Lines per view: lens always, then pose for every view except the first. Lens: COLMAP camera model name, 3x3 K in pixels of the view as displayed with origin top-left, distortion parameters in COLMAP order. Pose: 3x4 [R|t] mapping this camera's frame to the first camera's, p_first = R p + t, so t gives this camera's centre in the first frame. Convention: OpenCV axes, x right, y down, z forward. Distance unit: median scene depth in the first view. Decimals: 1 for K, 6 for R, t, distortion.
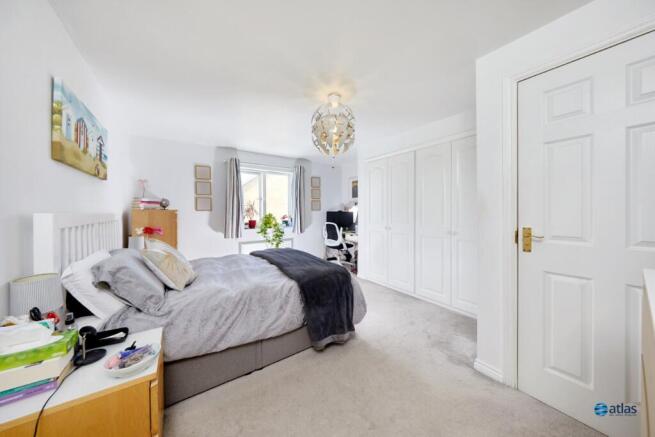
lens RADIAL K [[210.7, 0, 326.2], [0, 210.7, 213.1], [0, 0, 1]] dist [0.000117, -0.000015]
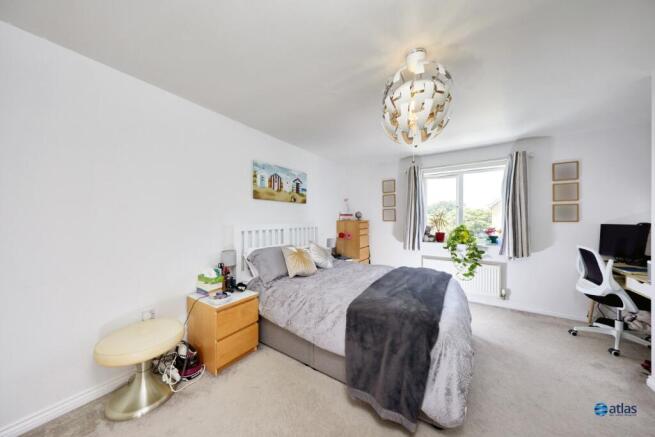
lens RADIAL K [[214.3, 0, 327.5], [0, 214.3, 218.5], [0, 0, 1]] dist [-0.000271, -0.000056]
pose [[0.377562, 0.001854, -0.925982, 0.308732], [-0.011434, 0.999931, -0.002660, -0.016914], [0.925914, 0.011592, 0.377557, 0.266637]]
